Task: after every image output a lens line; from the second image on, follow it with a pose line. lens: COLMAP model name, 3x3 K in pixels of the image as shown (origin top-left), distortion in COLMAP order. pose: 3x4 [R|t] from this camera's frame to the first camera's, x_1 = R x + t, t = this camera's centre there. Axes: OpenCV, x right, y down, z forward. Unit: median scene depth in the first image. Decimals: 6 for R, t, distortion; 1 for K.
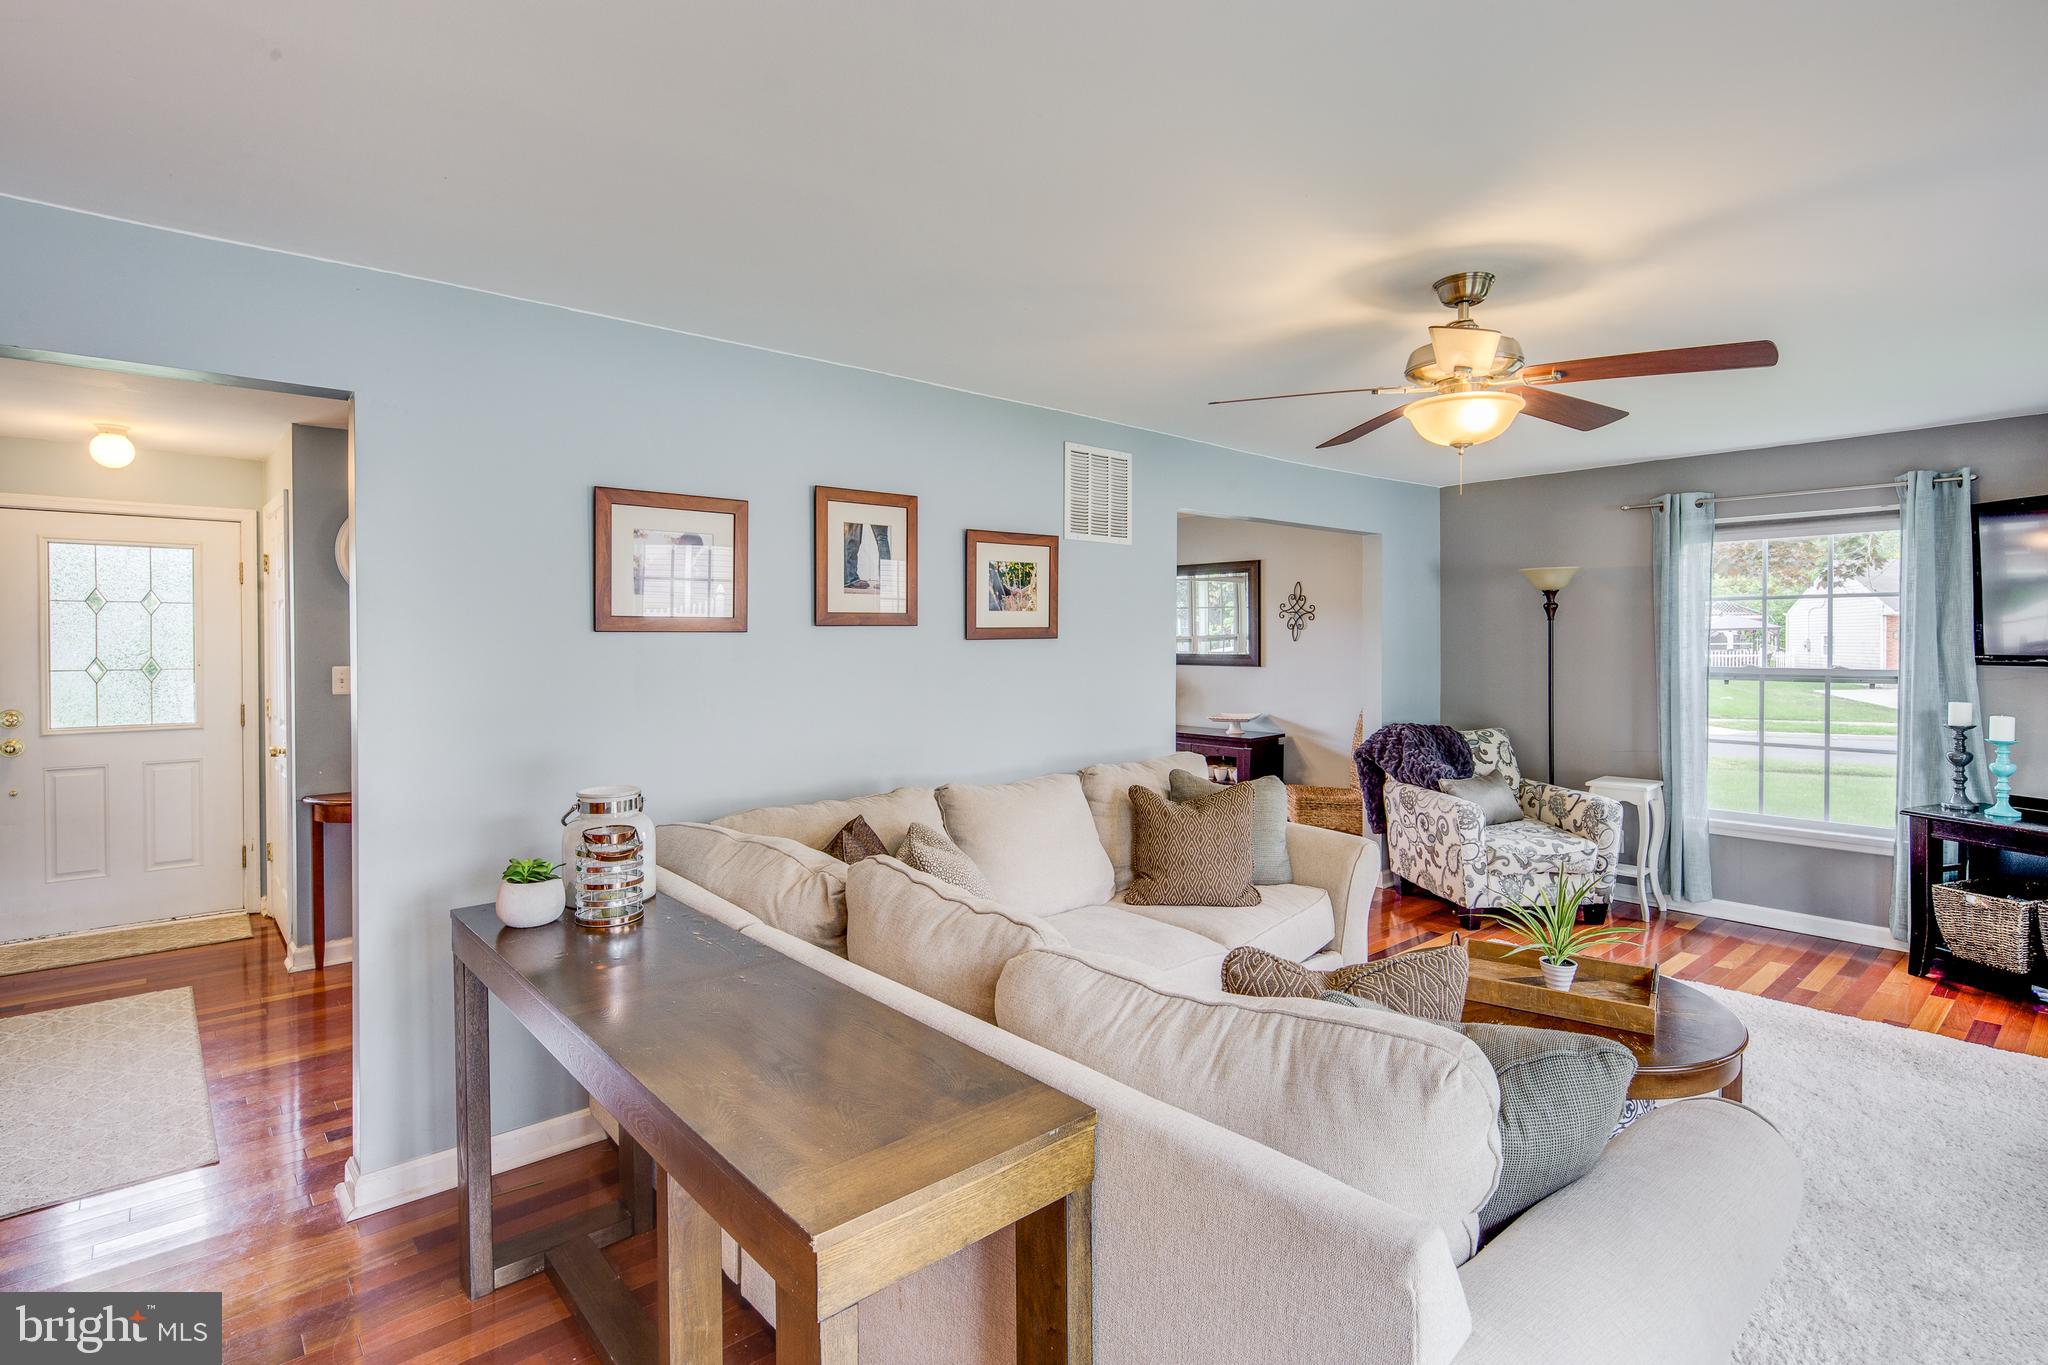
lens RADIAL K [[1021.3, 0, 1027.5], [0, 1021.3, 640.1], [0, 0, 1]] dist [-0.002897, -0.000641]
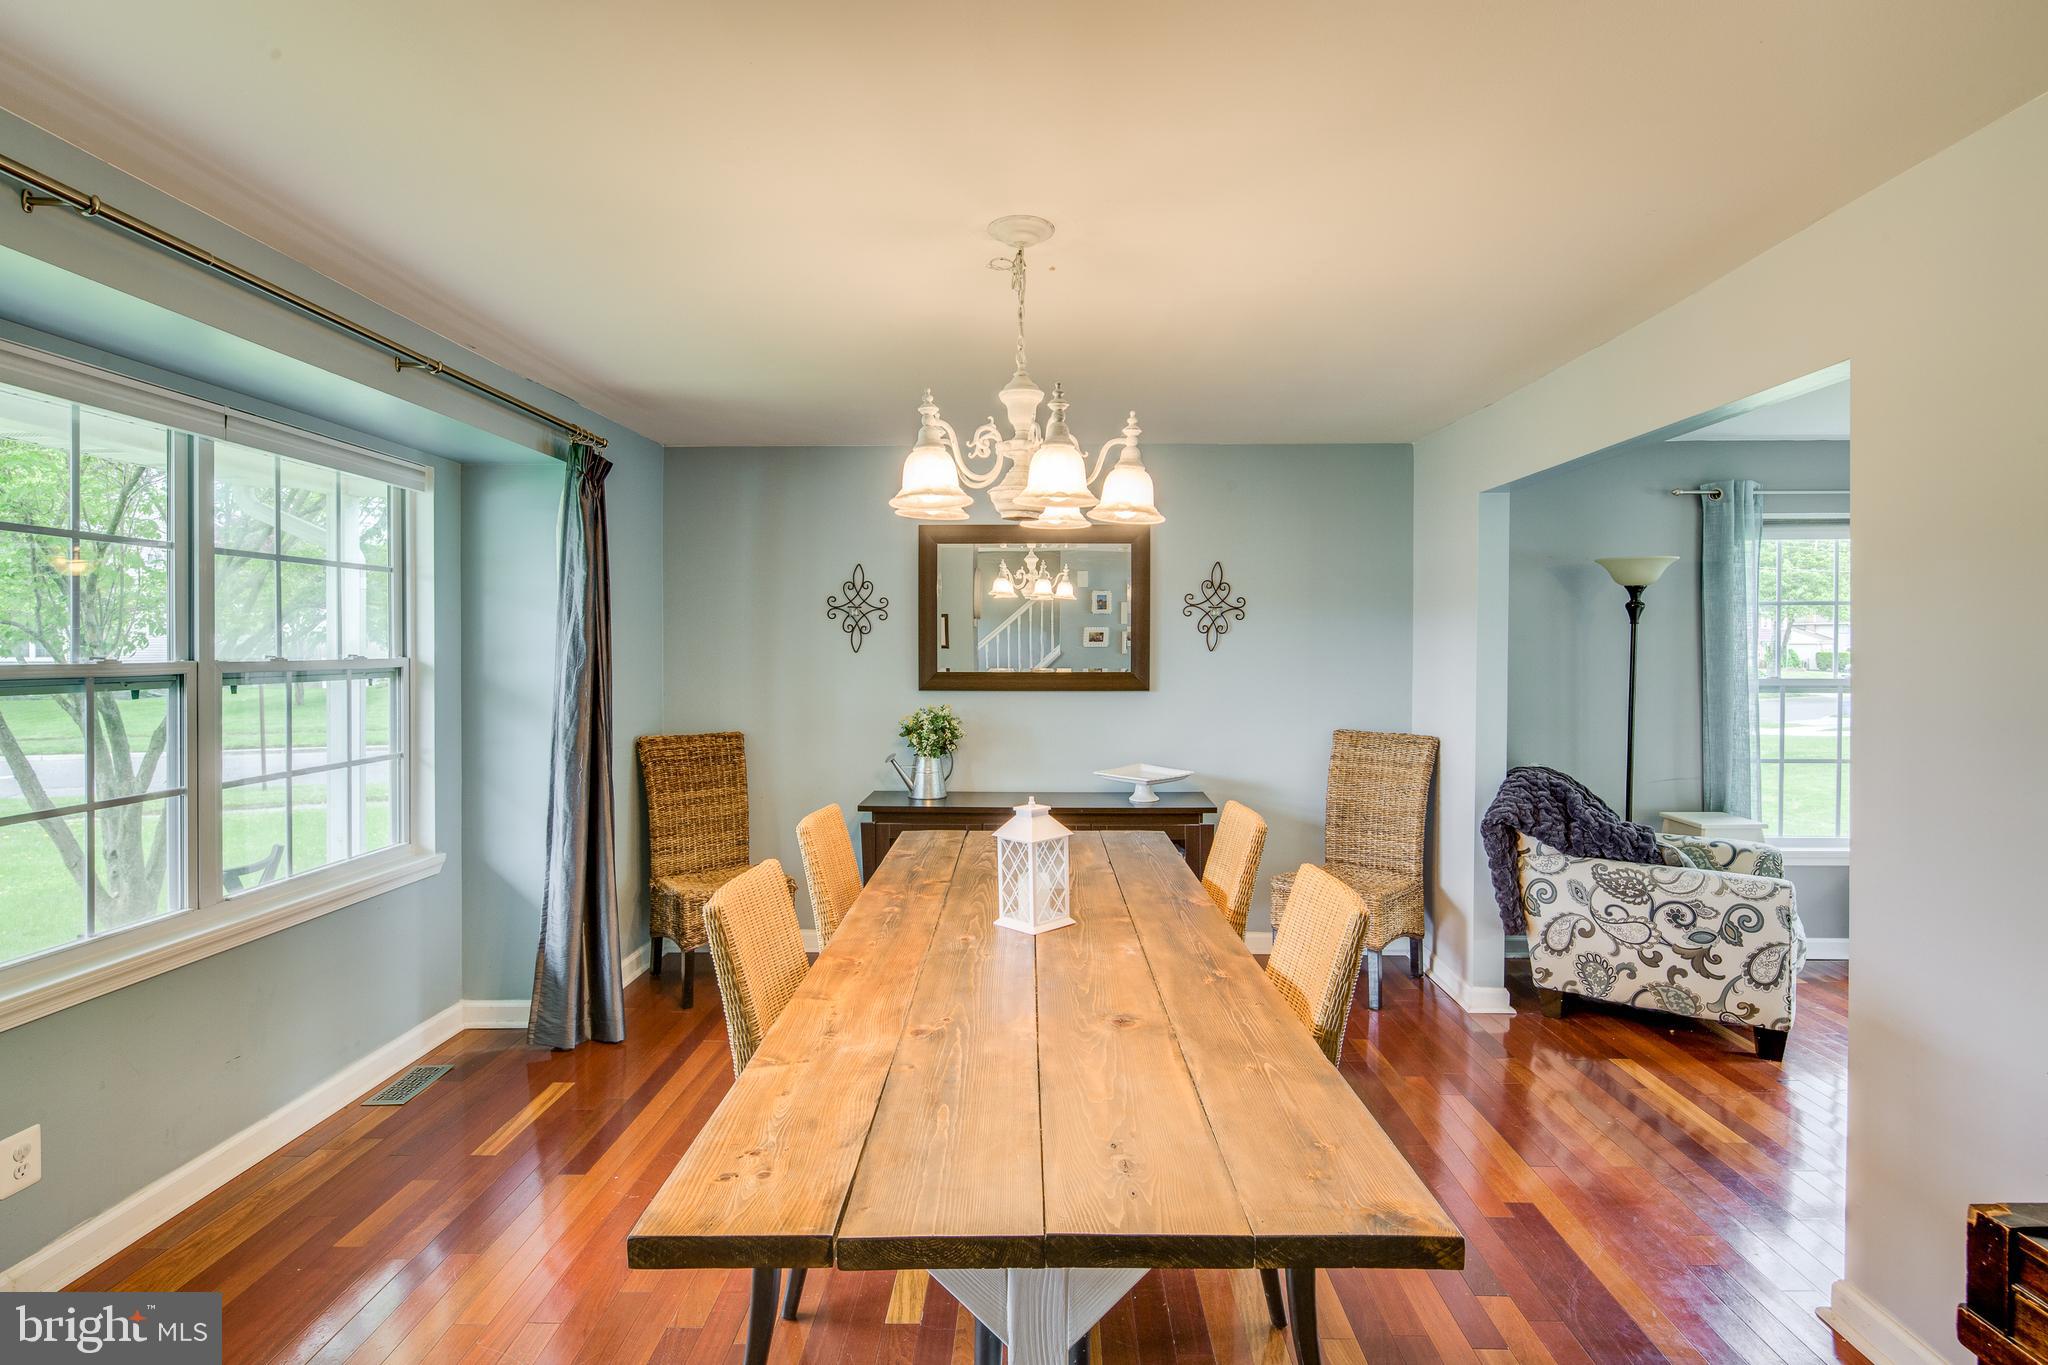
lens RADIAL K [[1021.3, 0, 1027.5], [0, 1021.3, 640.1], [0, 0, 1]] dist [-0.002897, -0.000641]
pose [[0.661318, -0.001693, 0.750104, -0.317889], [0.002774, 0.999996, -0.000188, -0.006361], [-0.750101, 0.002206, 0.661320, 0.659690]]
